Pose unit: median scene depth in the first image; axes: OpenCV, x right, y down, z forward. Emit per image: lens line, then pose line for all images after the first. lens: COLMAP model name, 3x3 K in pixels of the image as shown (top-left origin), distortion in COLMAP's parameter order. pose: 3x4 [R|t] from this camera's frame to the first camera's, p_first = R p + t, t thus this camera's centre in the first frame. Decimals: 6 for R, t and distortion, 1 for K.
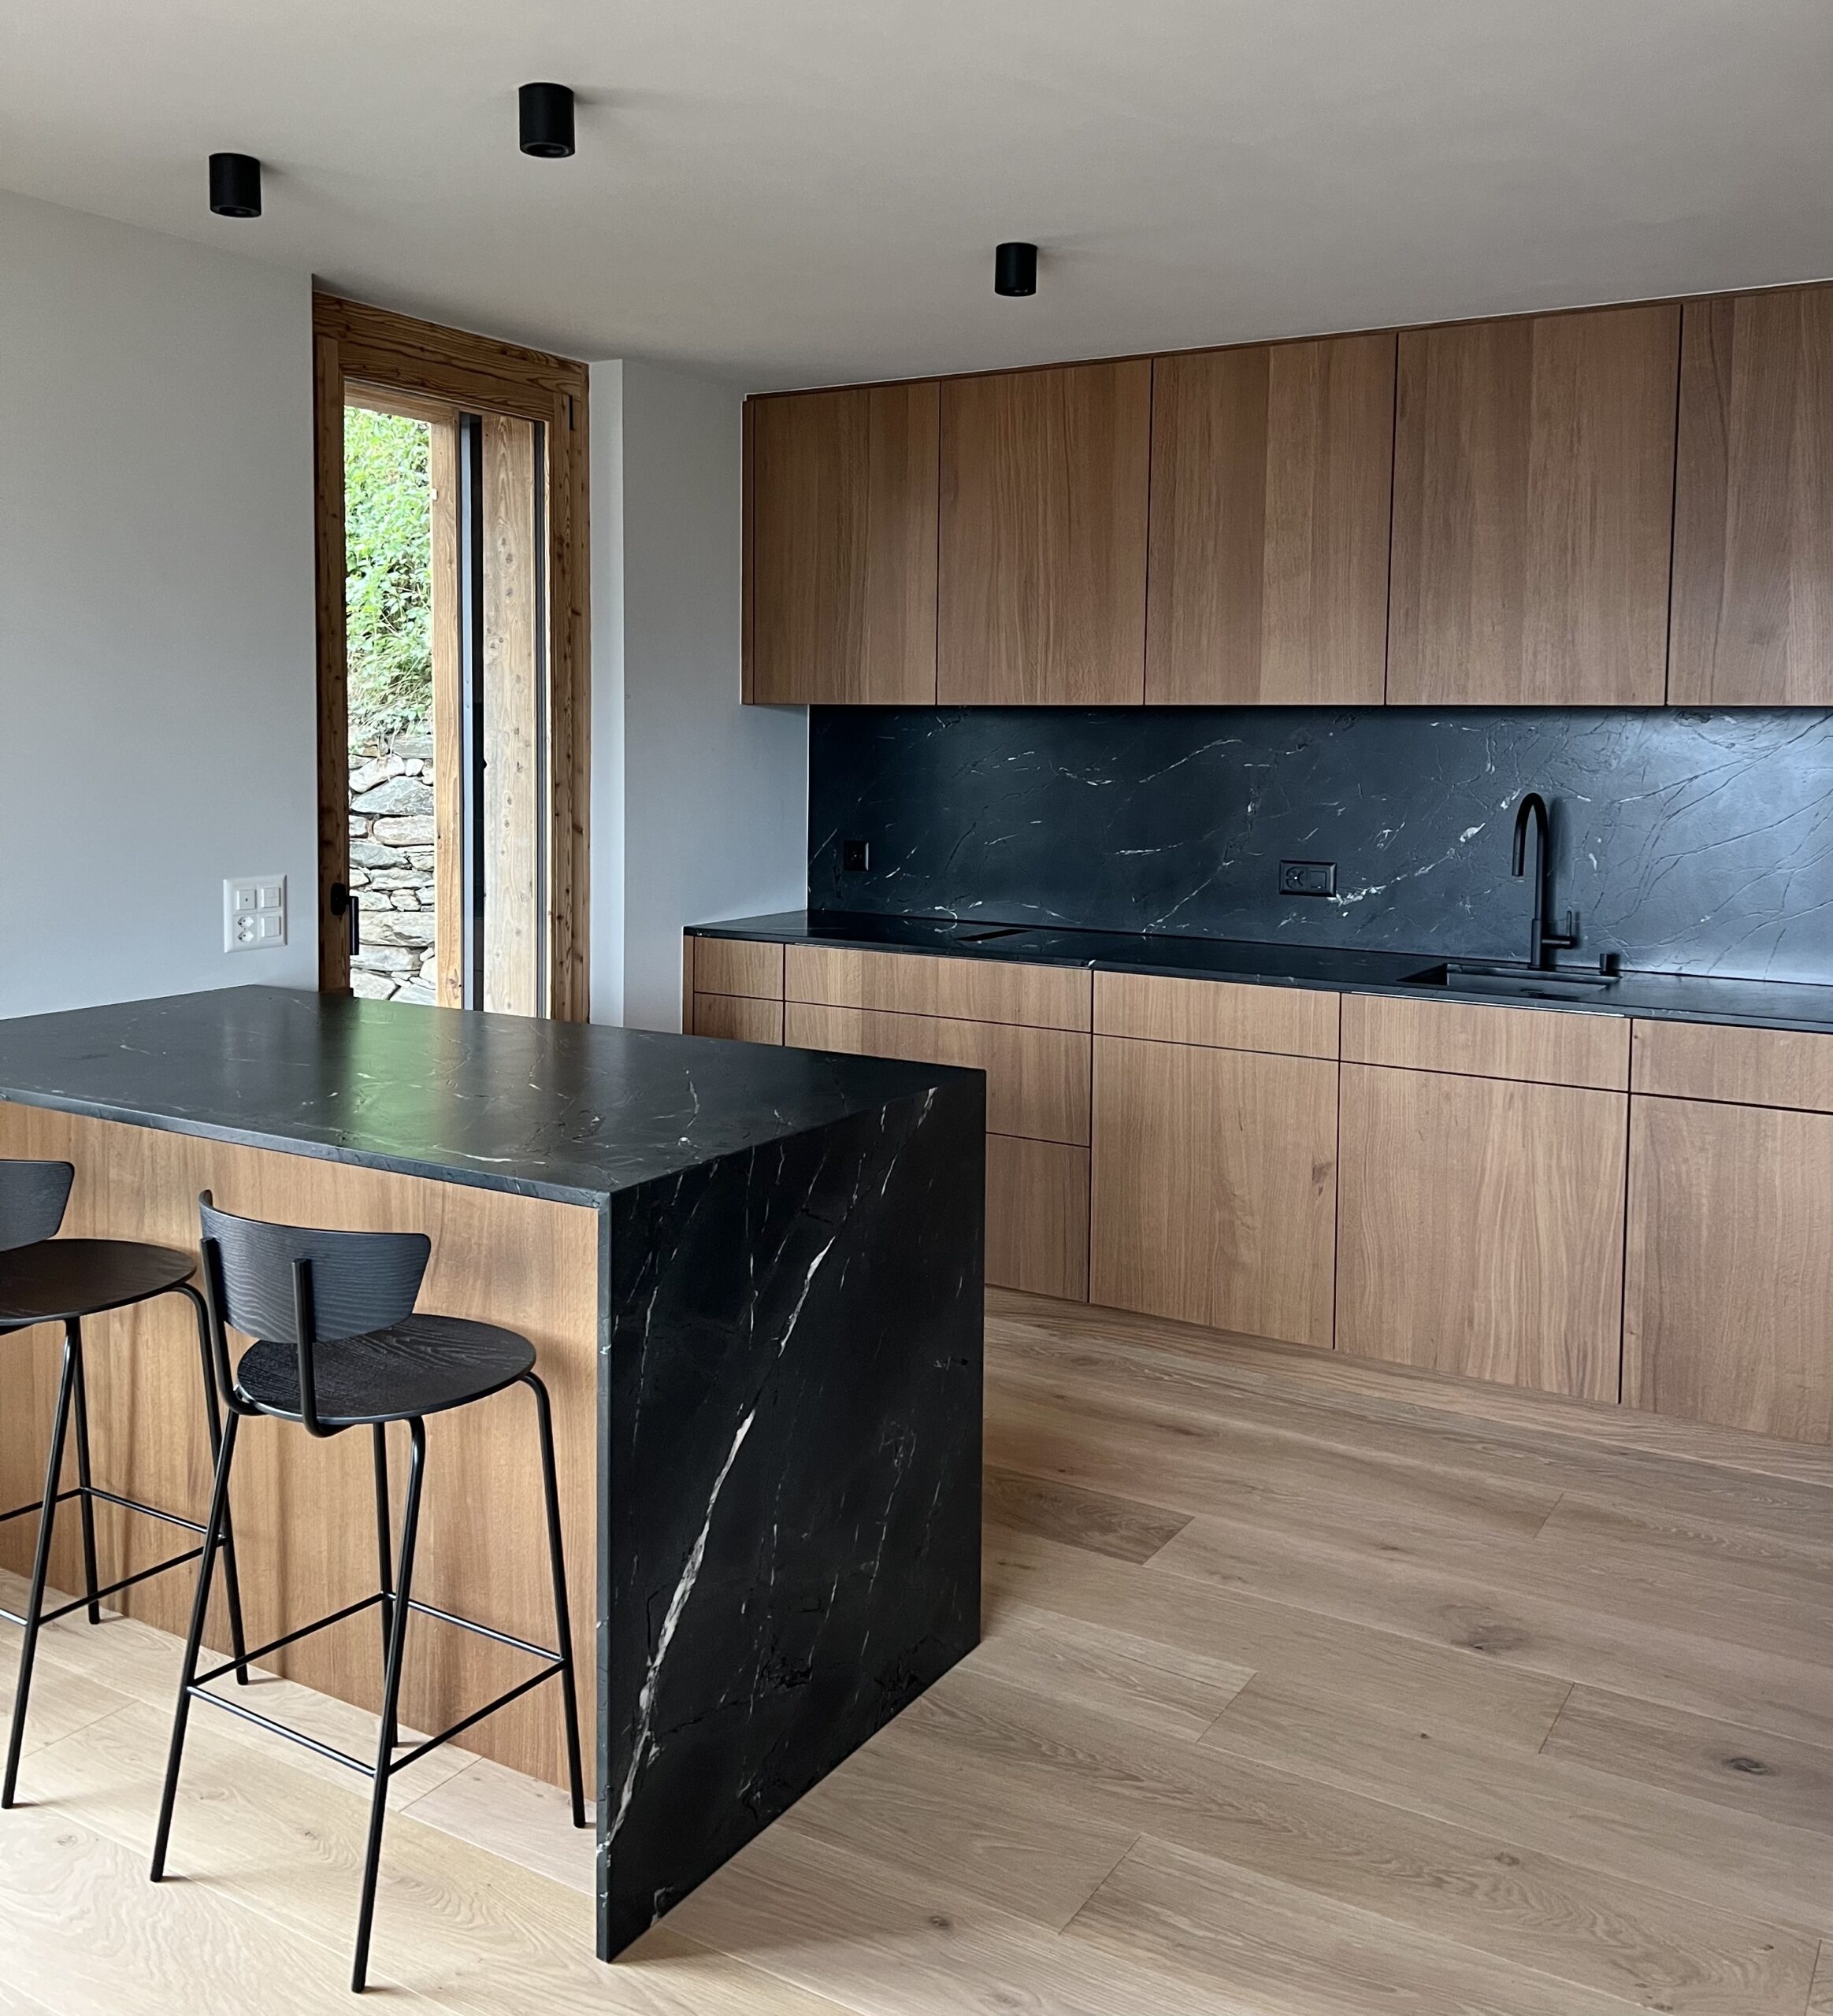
lens RADIAL K [[1850.7, 0, 943.5], [0, 1850.7, 849.7], [0, 0, 1]] dist [0.084707, -0.178213]
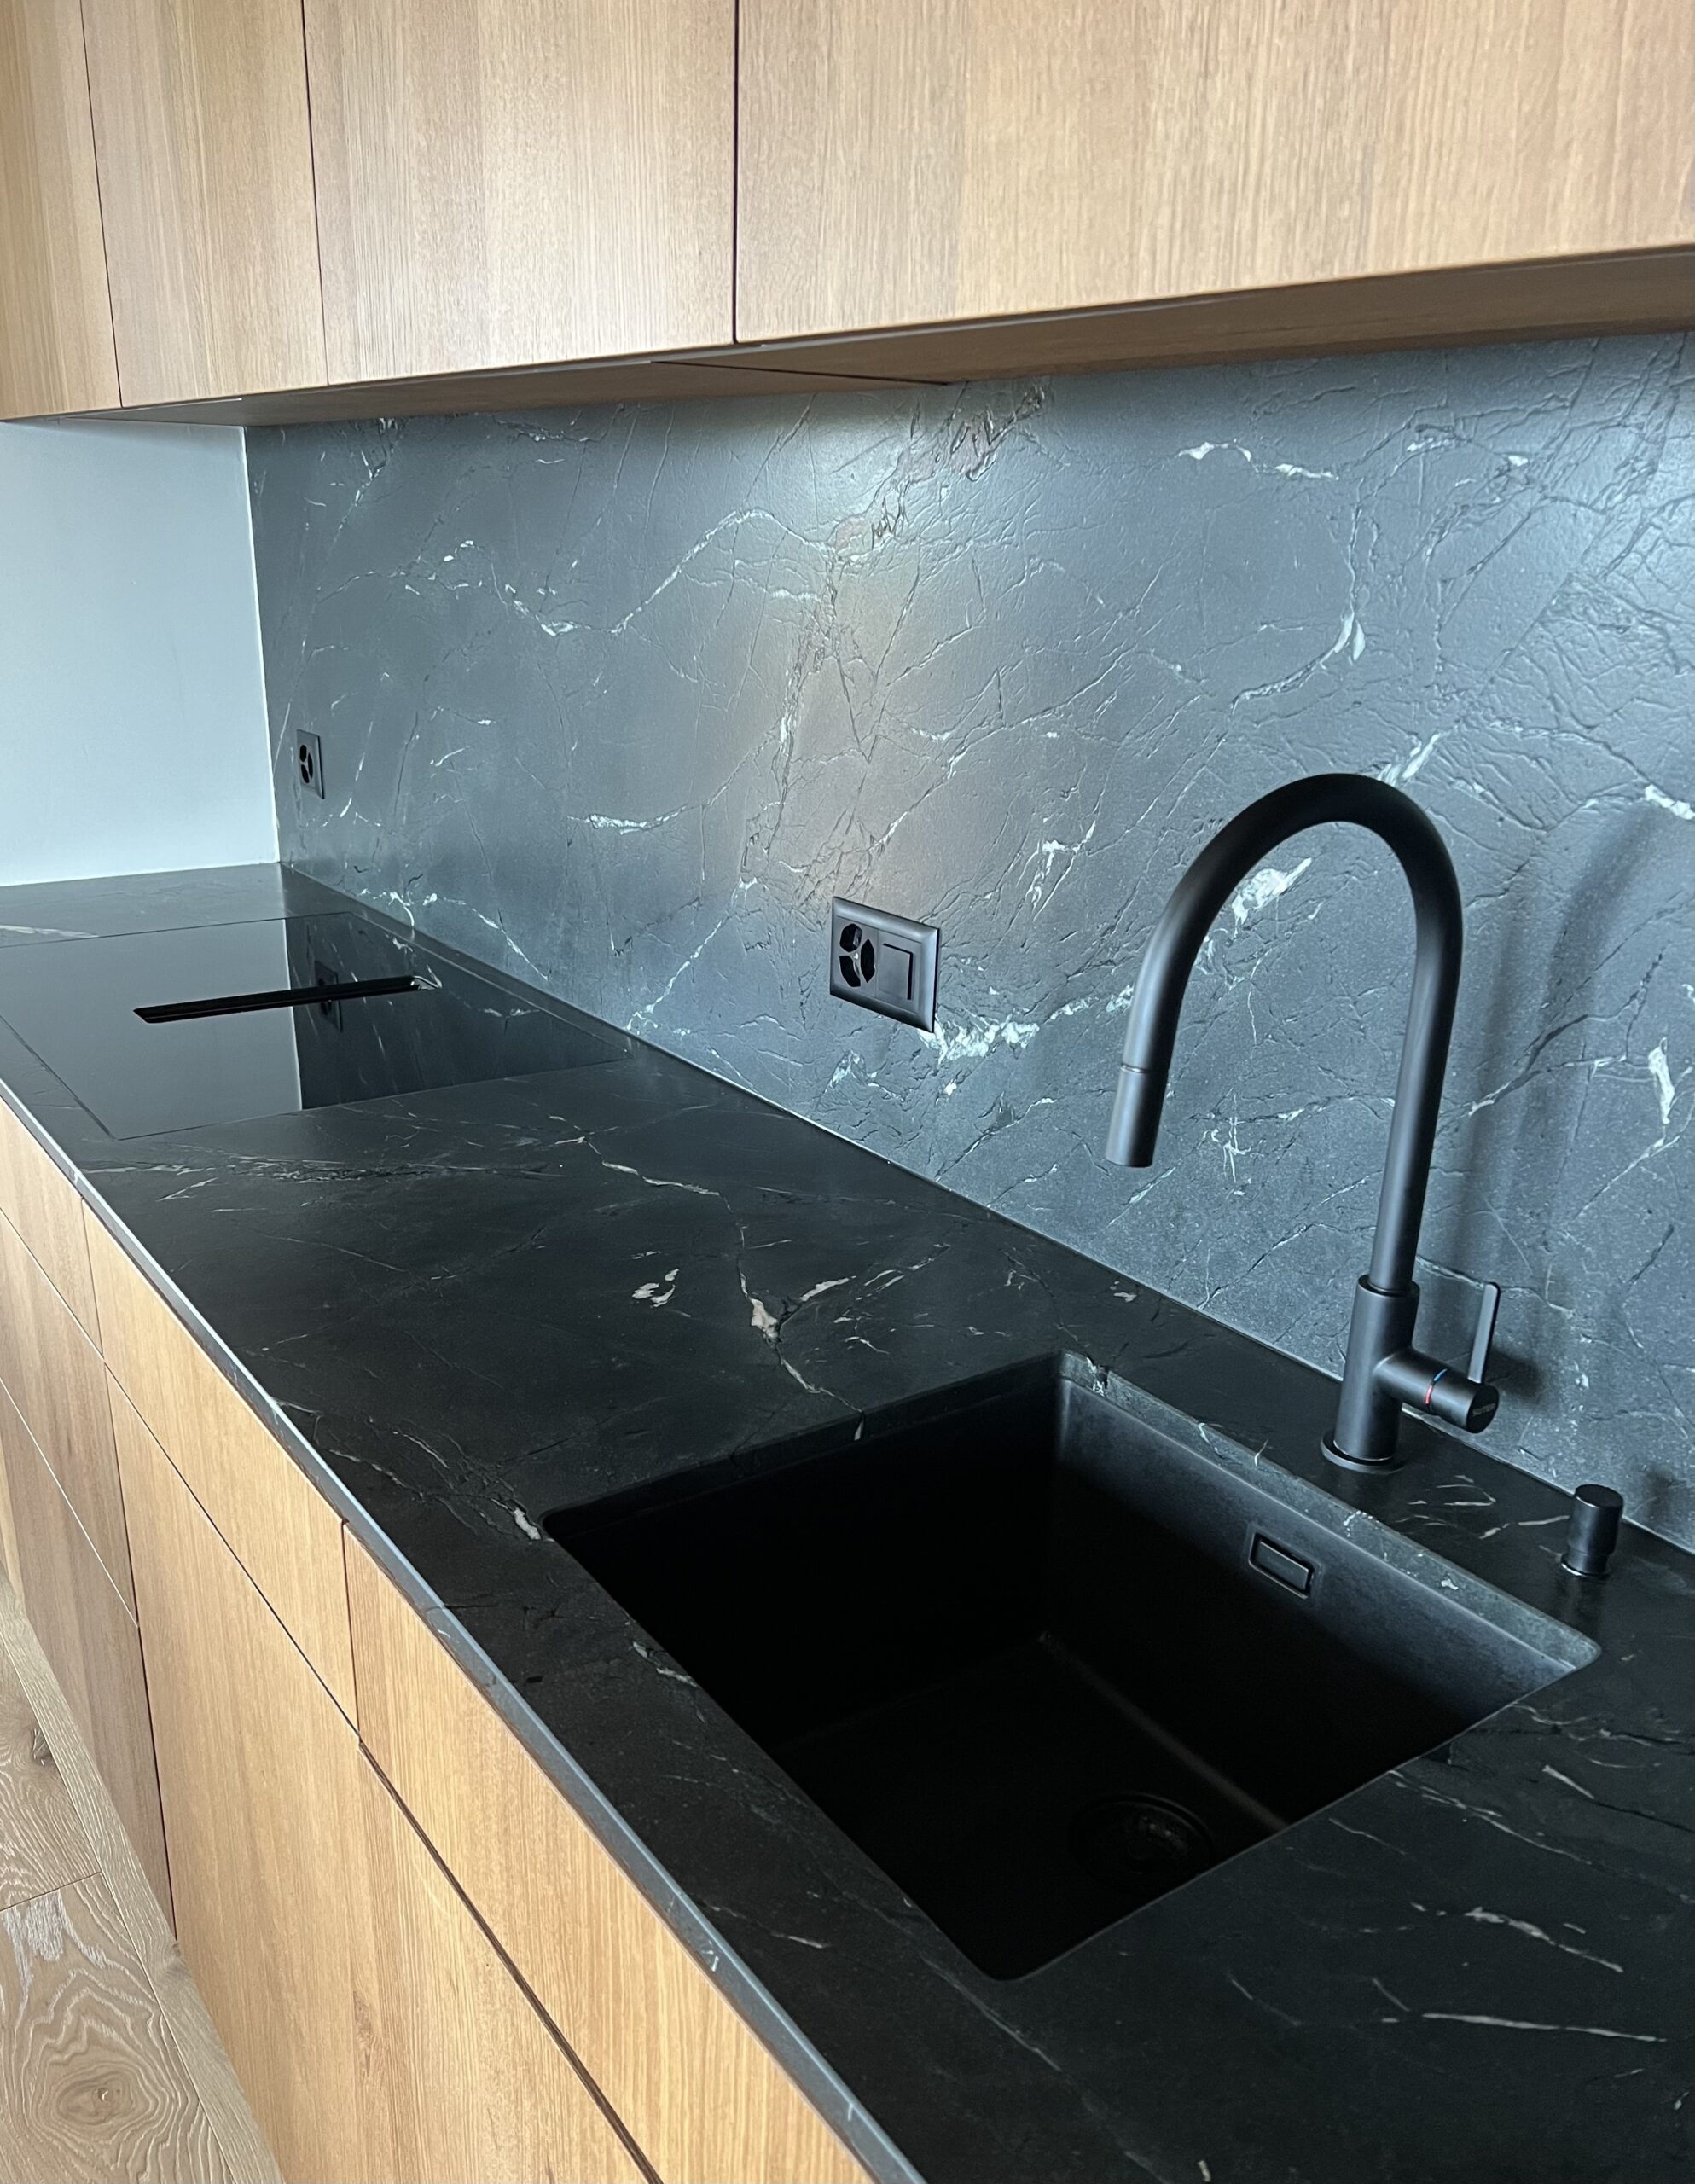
lens RADIAL K [[1780.9, 0, 828.3], [0, 1780.9, 1208.7], [0, 0, 1]] dist [0.012656, -0.018298]
pose [[0.912469, 0.160378, -0.376402, 0.357266], [-0.041454, 0.951477, 0.304915, -0.044498], [0.407039, -0.262622, 0.874842, 0.800894]]
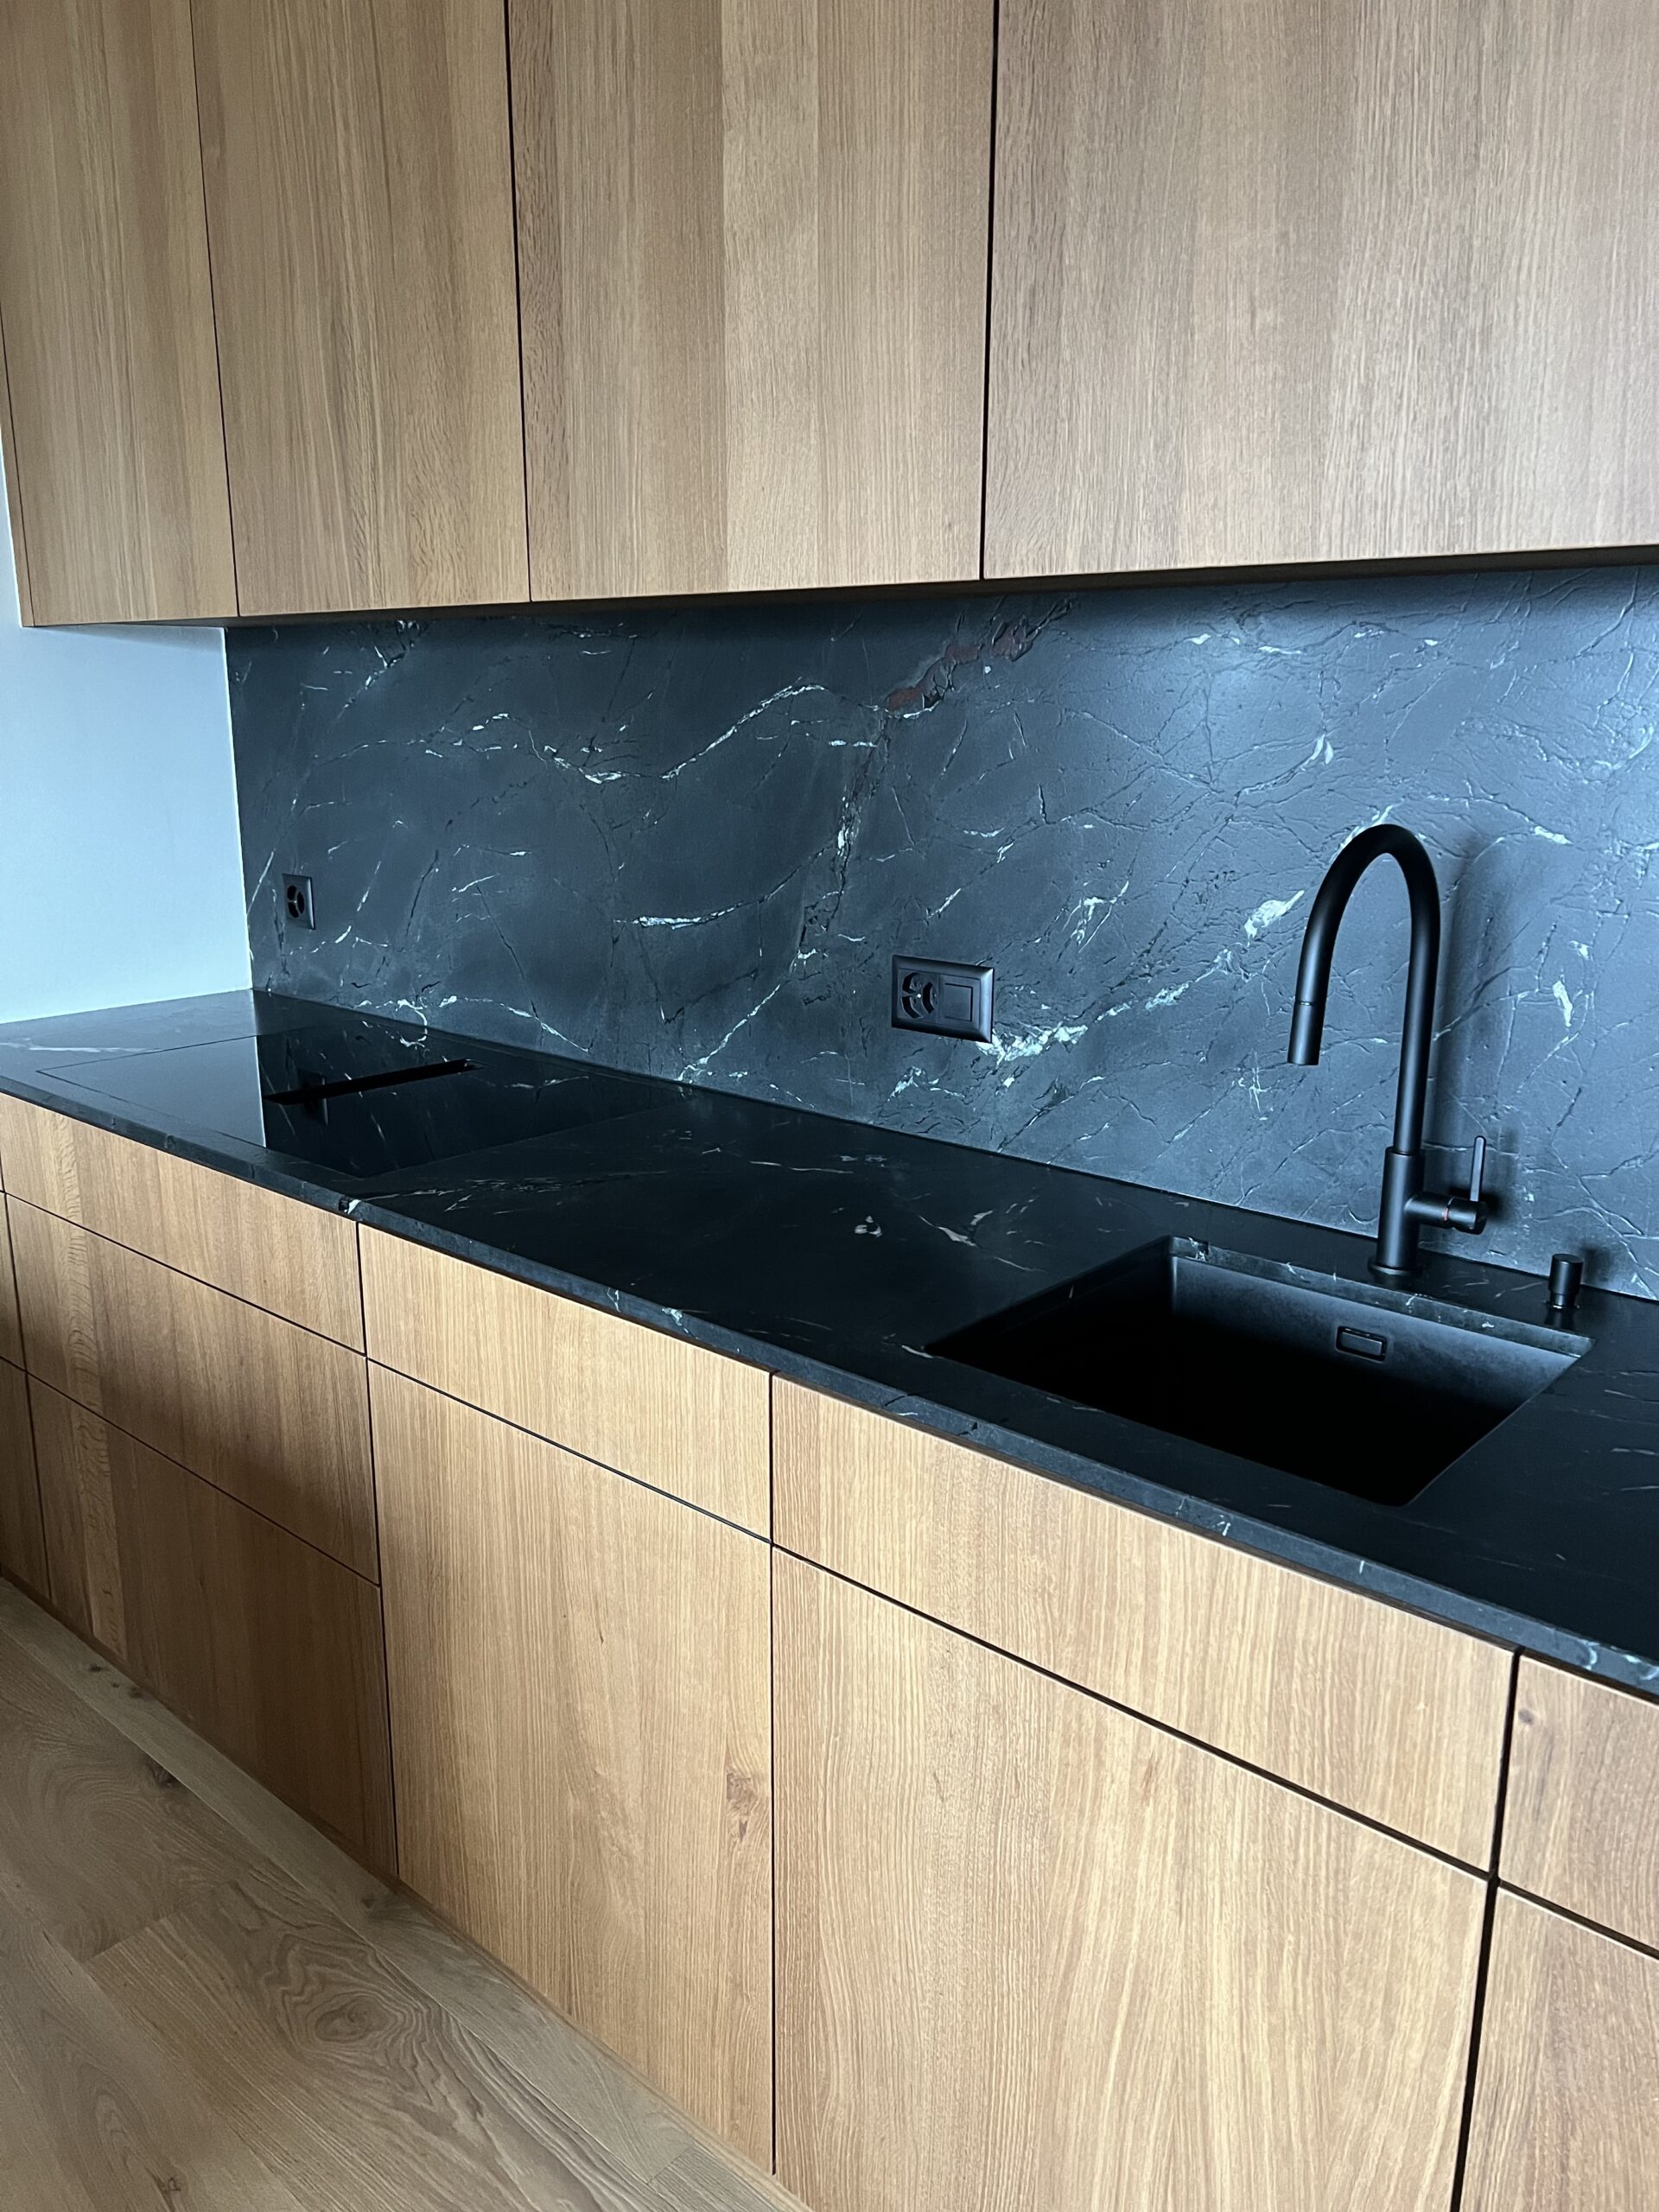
lens RADIAL K [[1669.2, 0, 835.5], [0, 1669.2, 1114.7], [0, 0, 1]] dist [0.039674, -0.040515]
pose [[0.982698, 0.037142, -0.181453, 0.279732], [-0.003449, 0.983186, 0.182572, -0.035313], [0.185183, -0.178787, 0.966303, 0.672615]]
